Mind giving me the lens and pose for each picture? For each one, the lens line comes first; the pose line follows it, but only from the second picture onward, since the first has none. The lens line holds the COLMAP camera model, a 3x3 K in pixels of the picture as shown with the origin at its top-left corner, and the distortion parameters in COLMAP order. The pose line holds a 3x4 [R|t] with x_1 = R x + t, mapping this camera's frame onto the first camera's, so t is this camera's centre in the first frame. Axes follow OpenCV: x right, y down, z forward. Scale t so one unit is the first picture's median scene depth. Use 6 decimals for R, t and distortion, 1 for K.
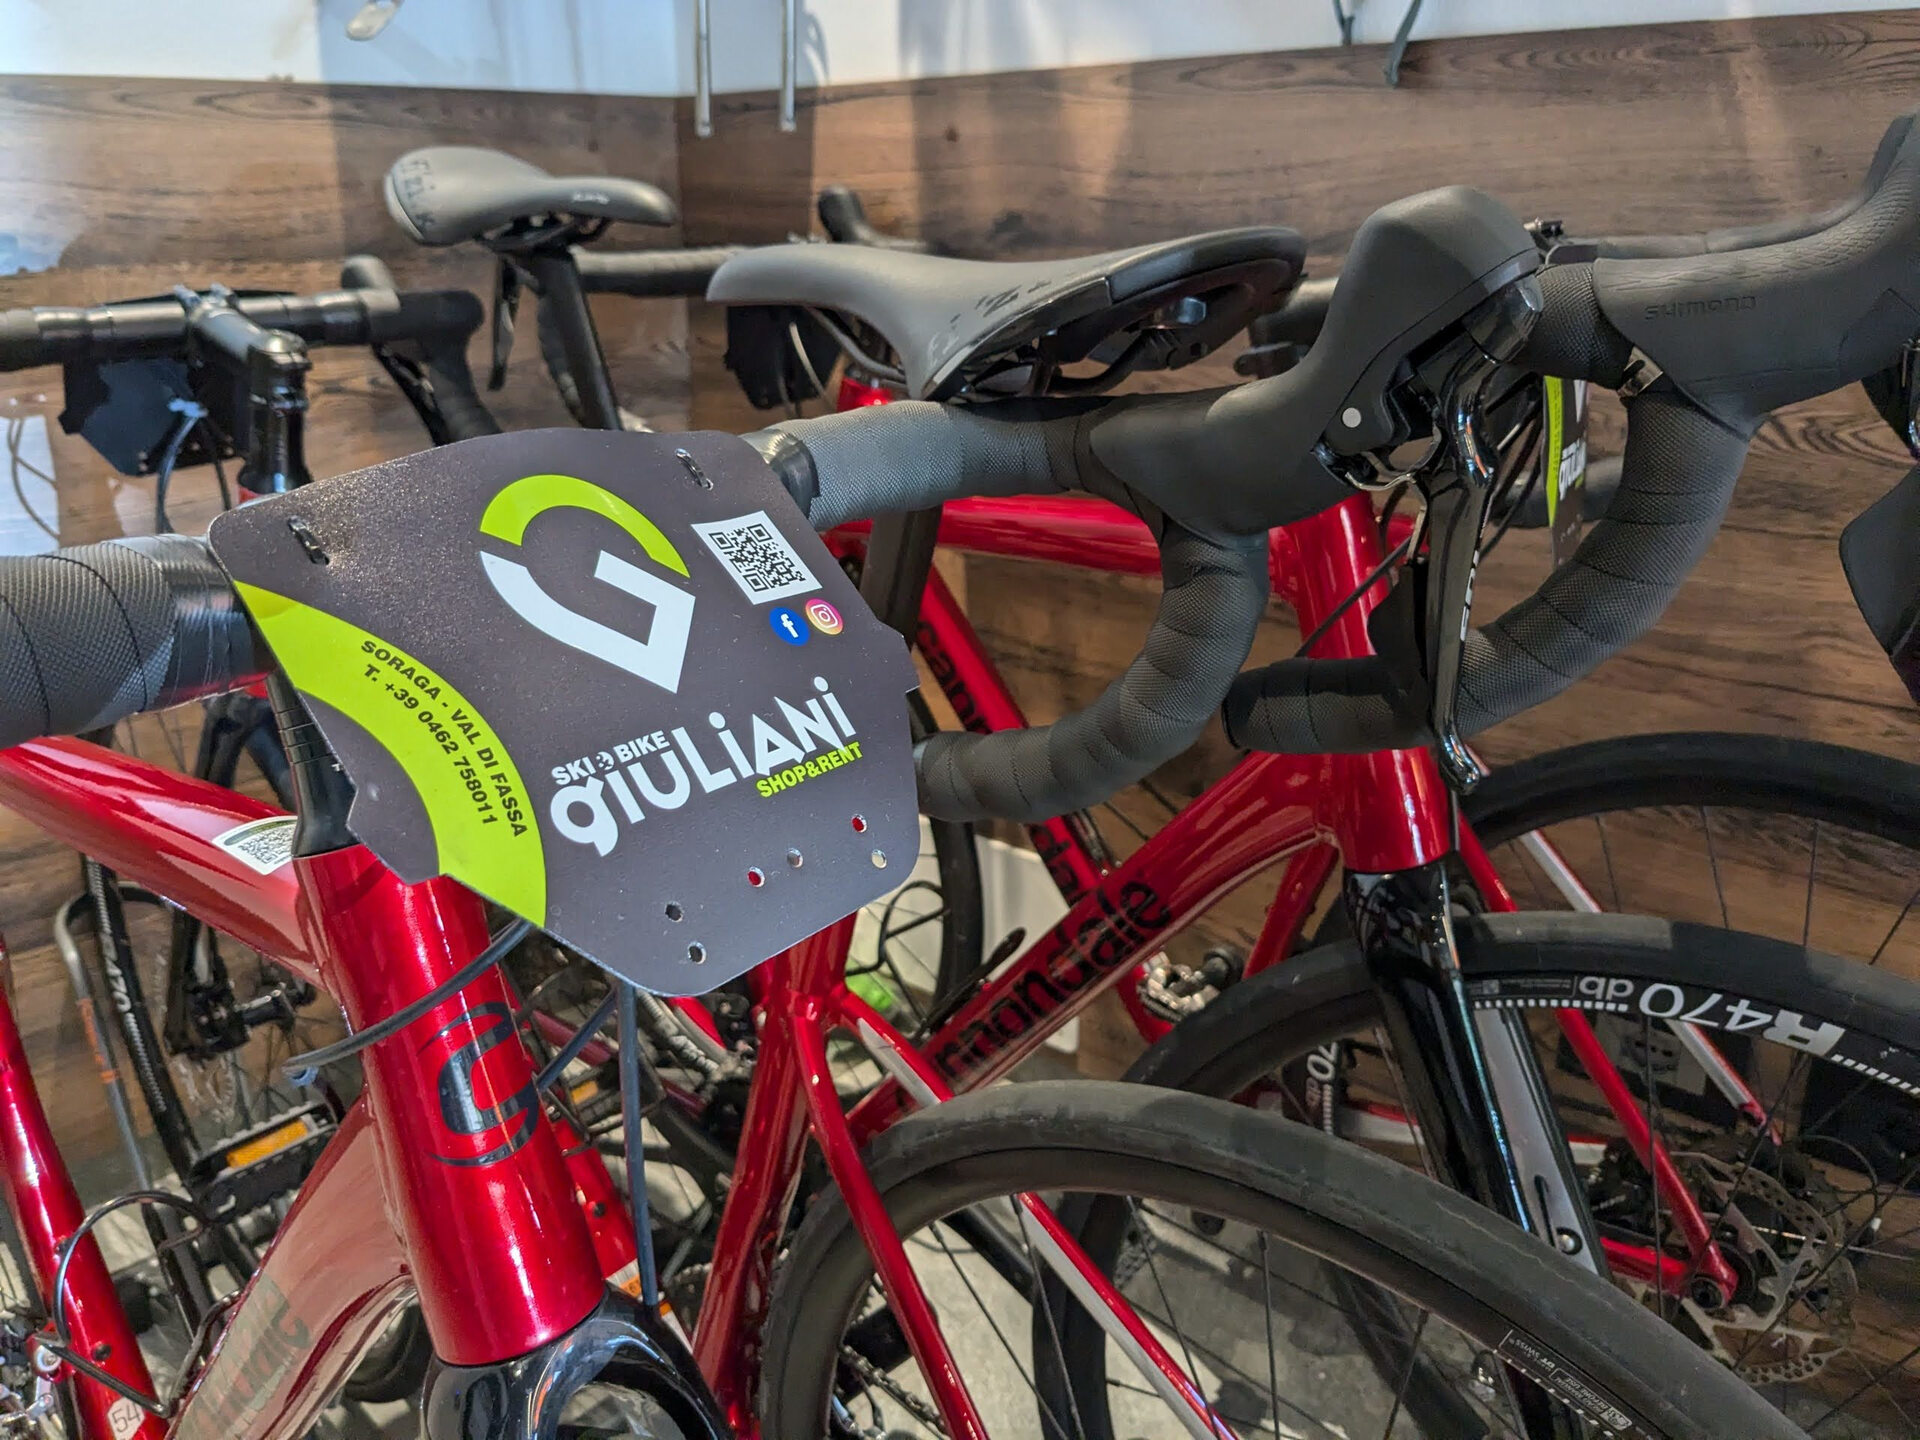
lens RADIAL K [[1523.8, 0, 957.0], [0, 1523.8, 725.1], [0, 0, 1]] dist [0.032703, -0.058154]
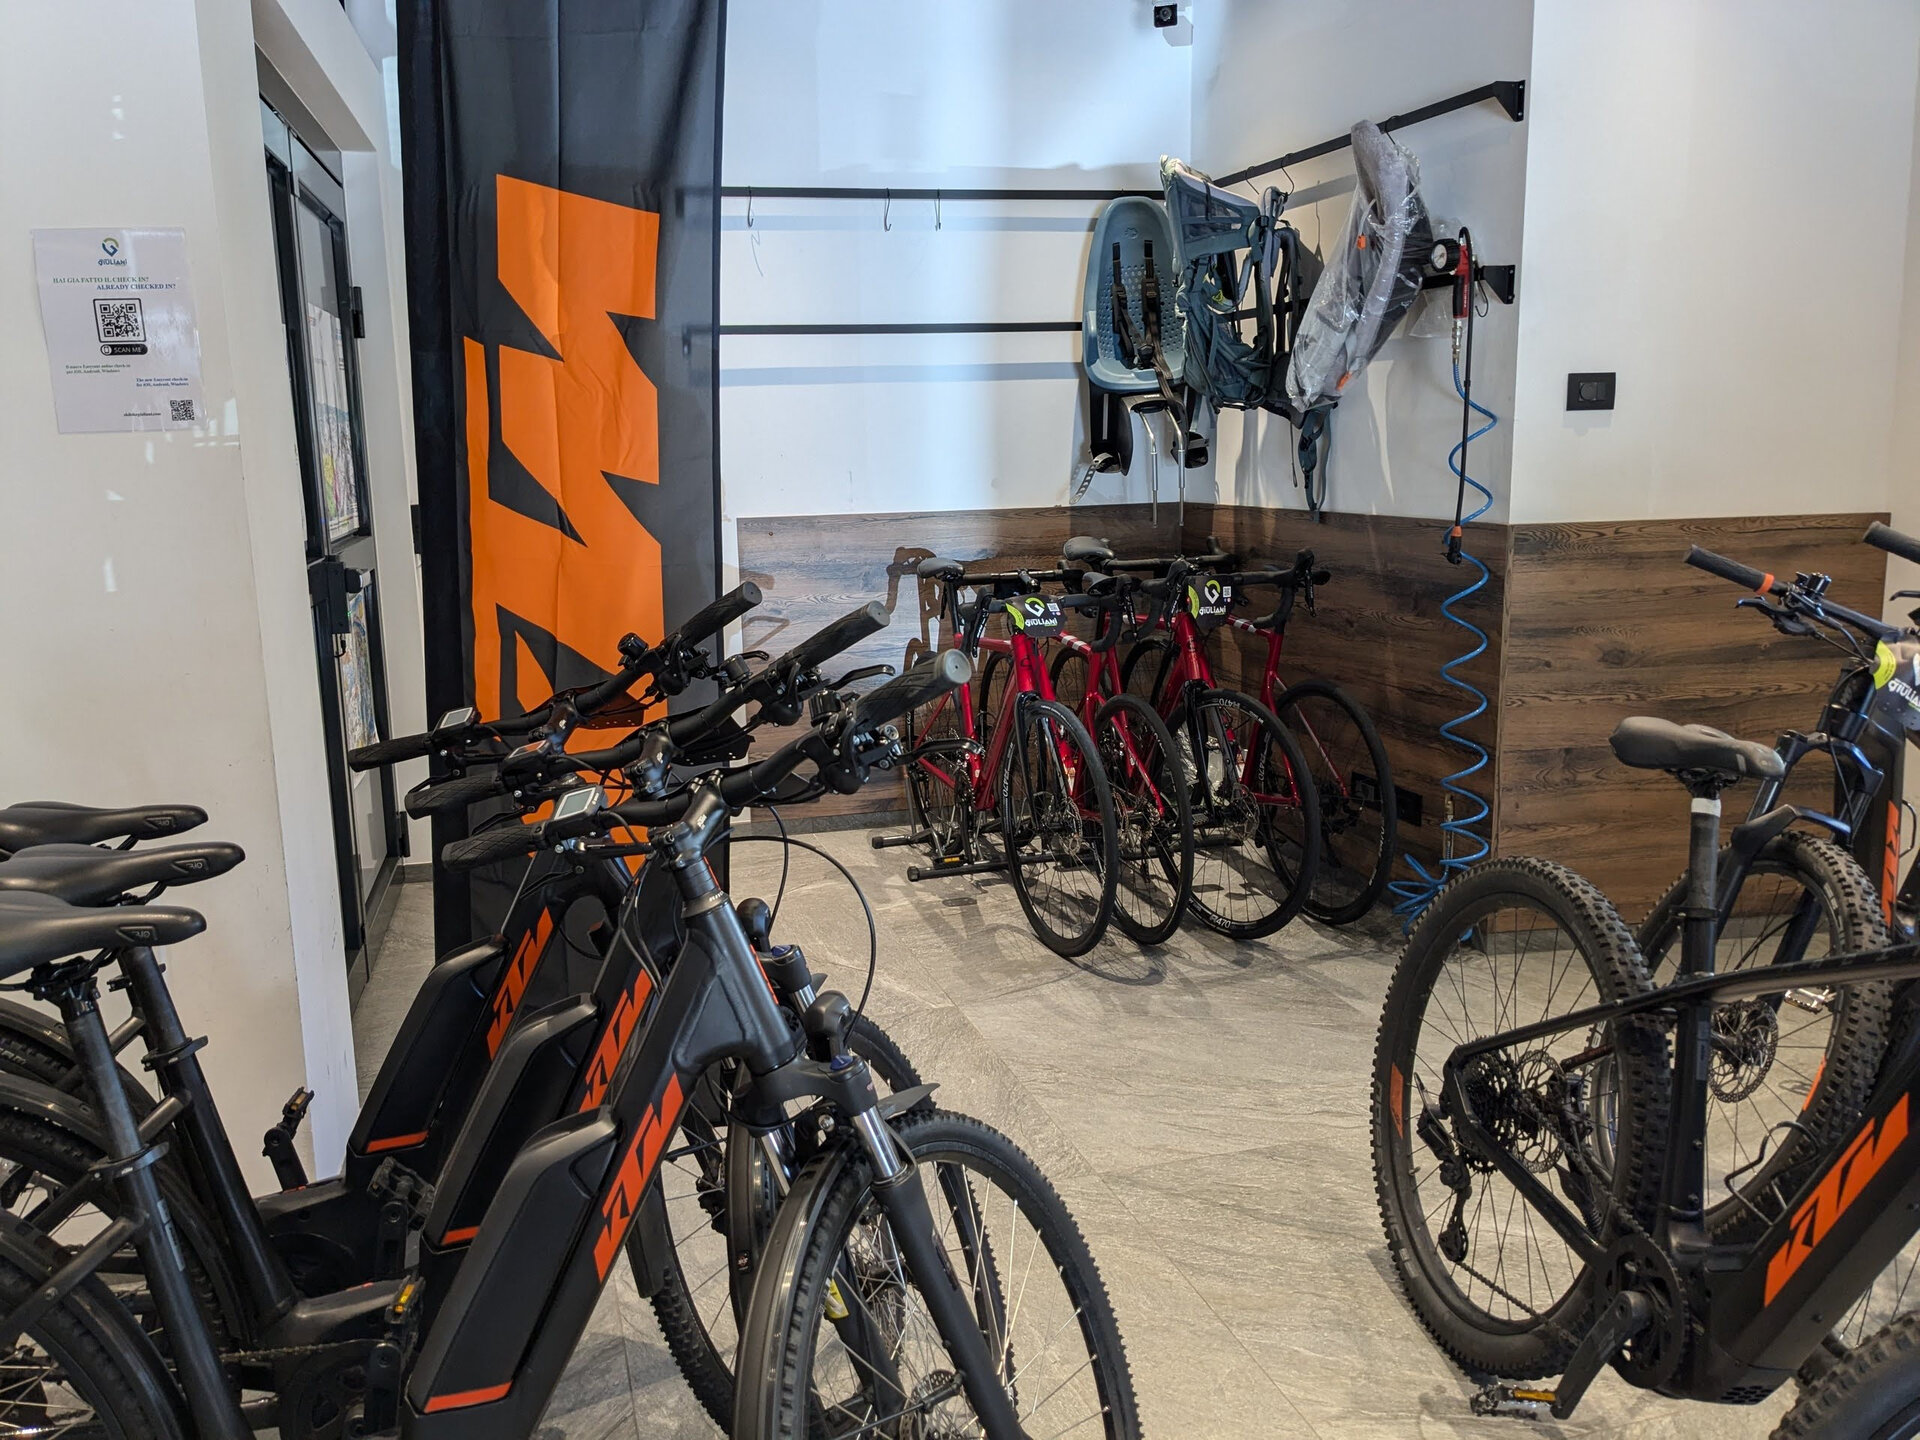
lens RADIAL K [[1523.8, 0, 959.6], [0, 1523.8, 719.4], [0, 0, 1]] dist [0.032703, -0.058154]
pose [[0.862349, 0.082037, -0.499624, 1.236764], [-0.151938, 0.983237, -0.100799, 0.482366], [0.482979, 0.162836, 0.860358, -2.194255]]
